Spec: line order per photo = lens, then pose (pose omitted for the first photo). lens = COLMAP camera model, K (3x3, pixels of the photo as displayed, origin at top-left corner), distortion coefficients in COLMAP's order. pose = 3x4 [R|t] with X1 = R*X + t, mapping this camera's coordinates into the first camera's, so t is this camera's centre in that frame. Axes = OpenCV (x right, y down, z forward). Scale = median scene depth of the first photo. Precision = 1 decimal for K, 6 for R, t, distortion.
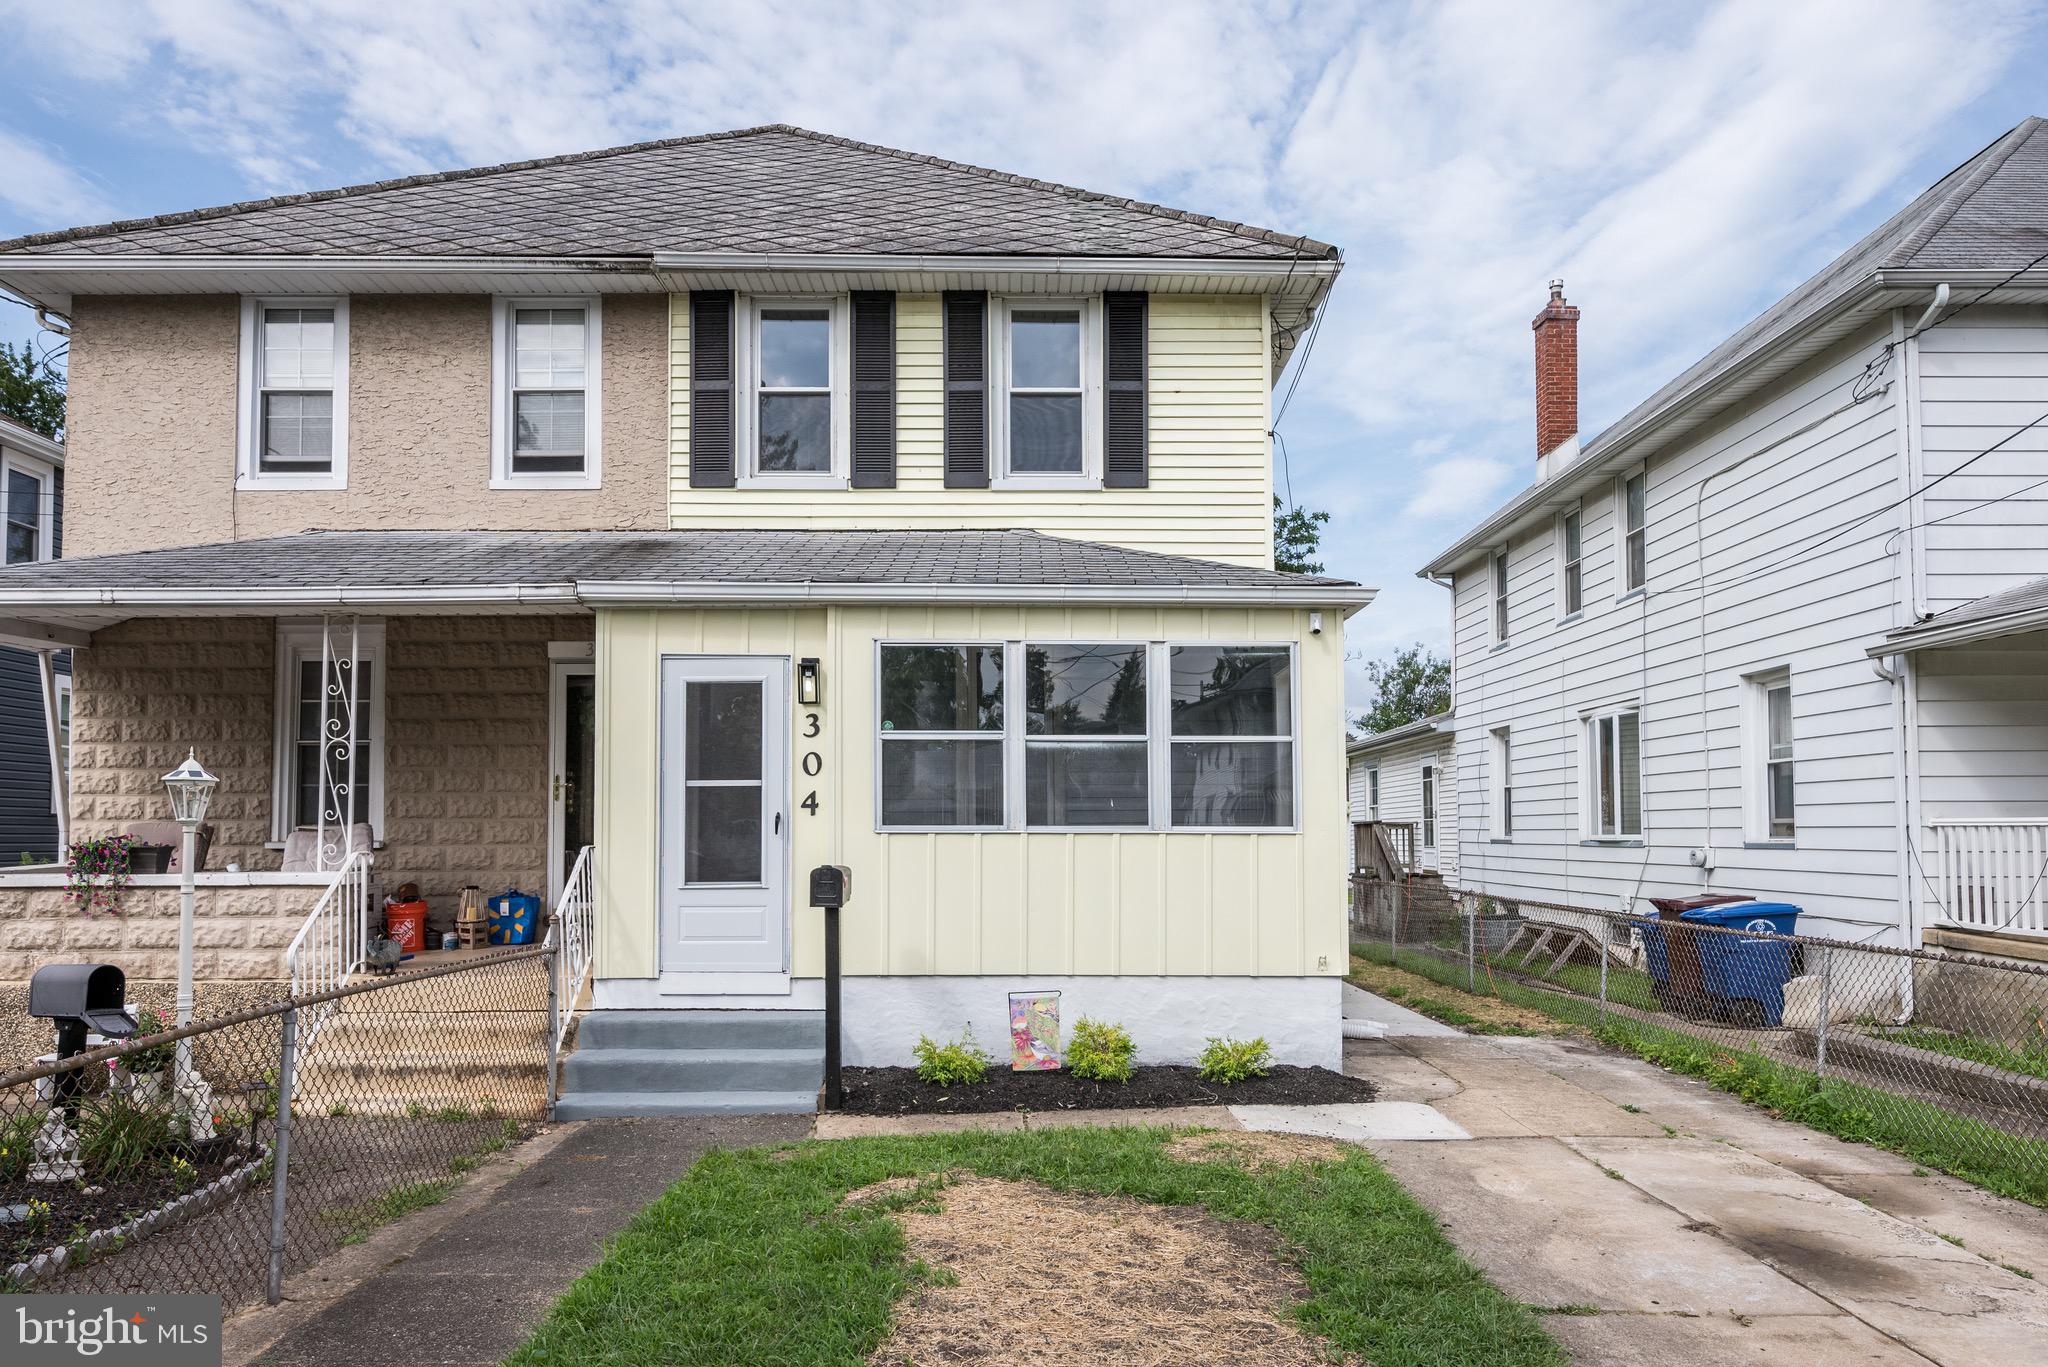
lens RADIAL K [[1571.1, 0, 1025.7], [0, 1571.1, 768.0], [0, 0, 1]] dist [-0.002289, 0.002638]
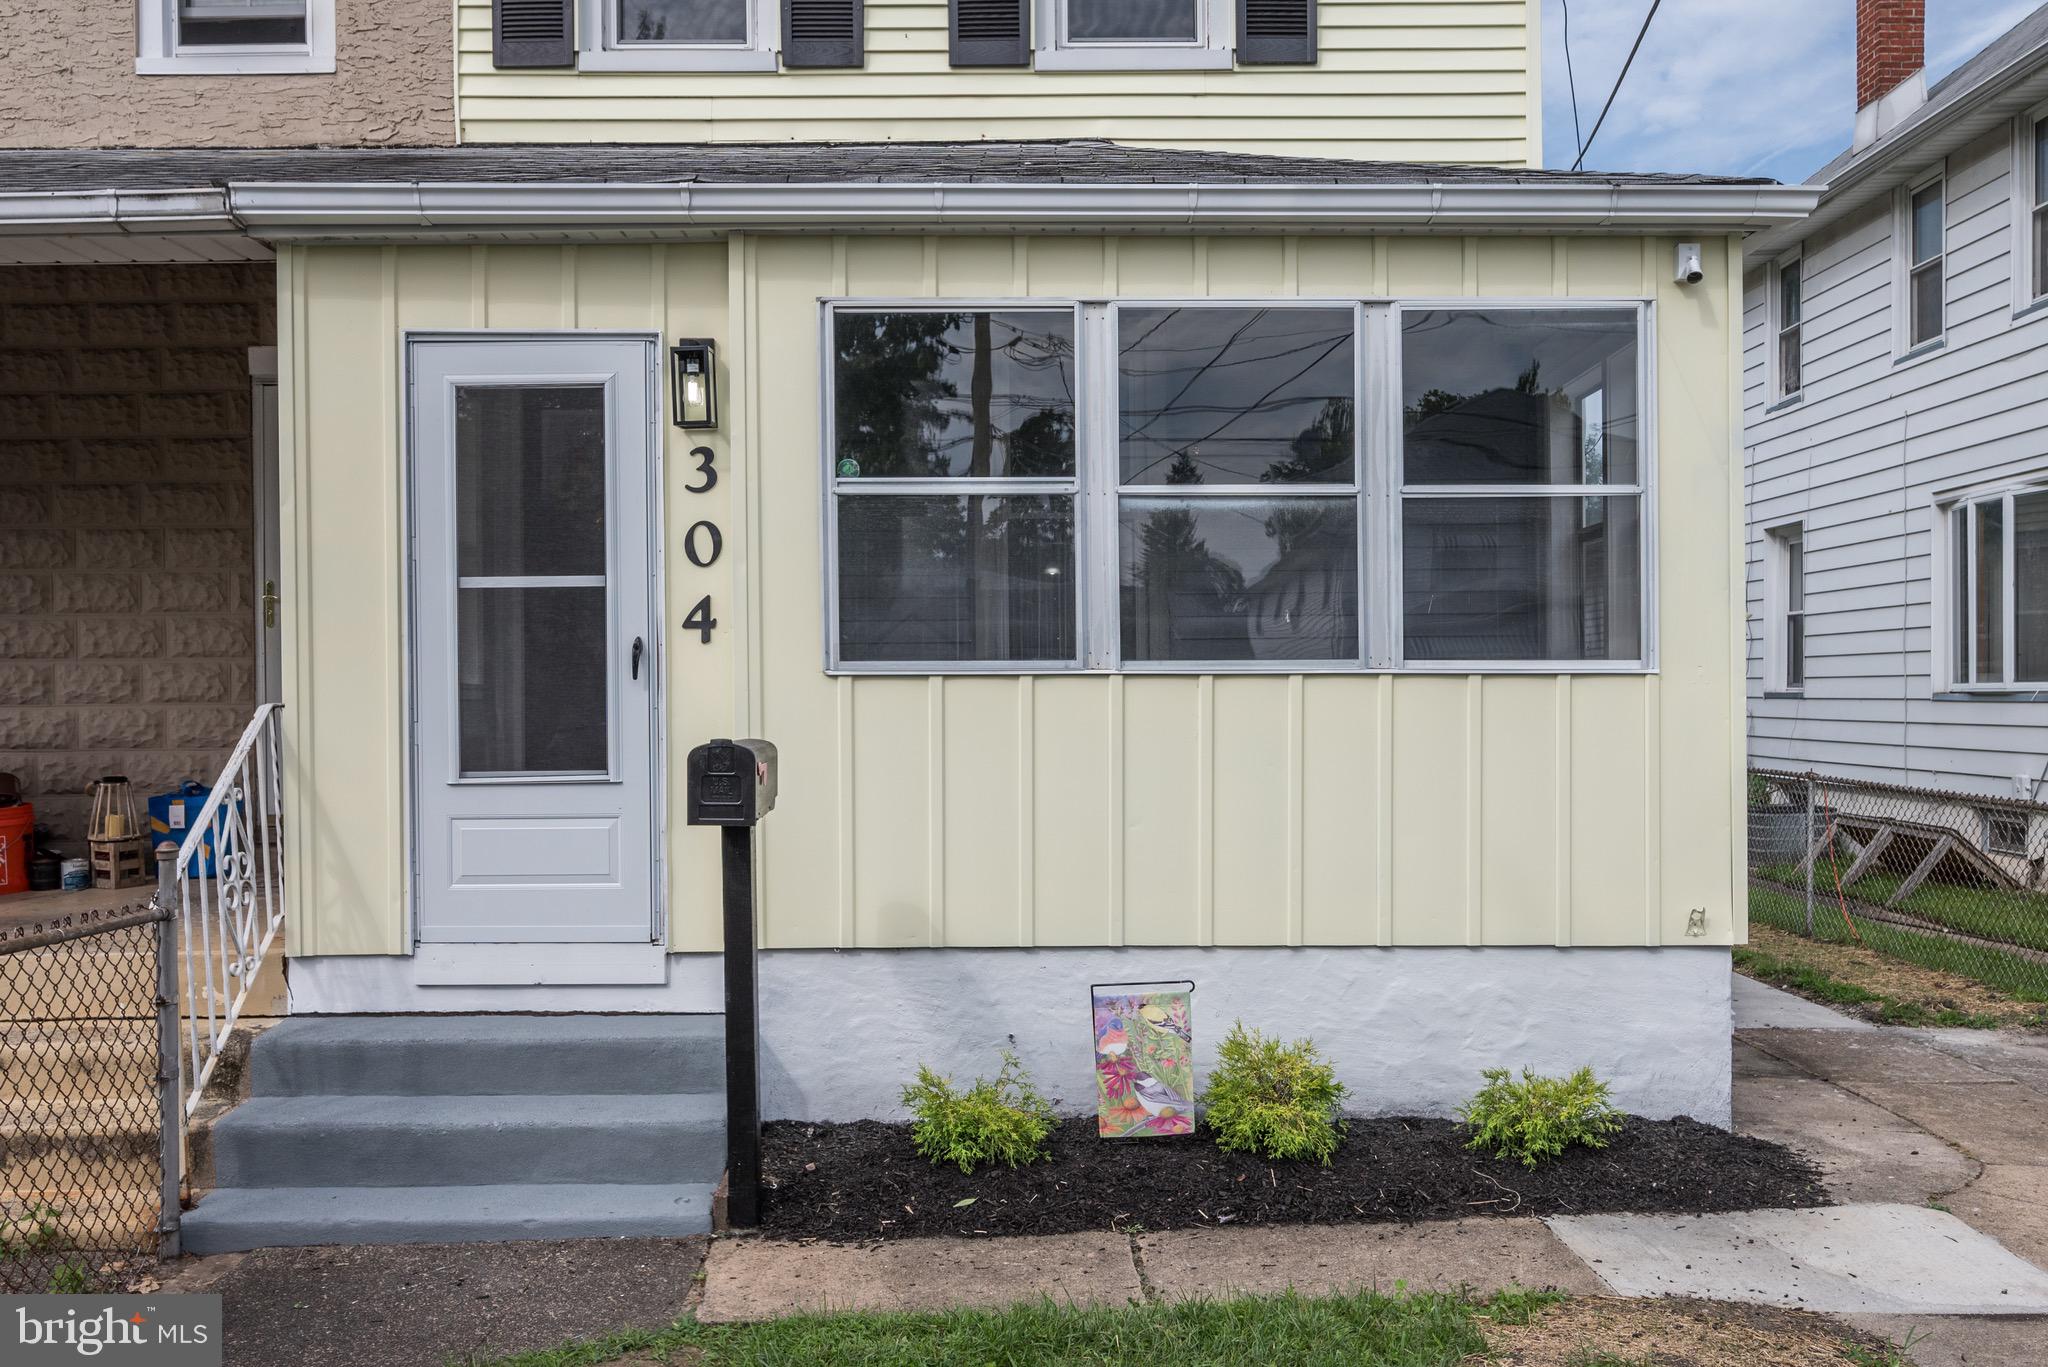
lens RADIAL K [[1230.1, 0, 1084.2], [0, 1230.1, 717.9], [0, 0, 1]] dist [-0.003098, -0.000968]
pose [[0.996471, -0.004093, 0.083837, -0.044797], [-0.000309, 0.998624, 0.052434, 0.033622], [-0.083936, -0.052275, 0.995099, 0.583248]]
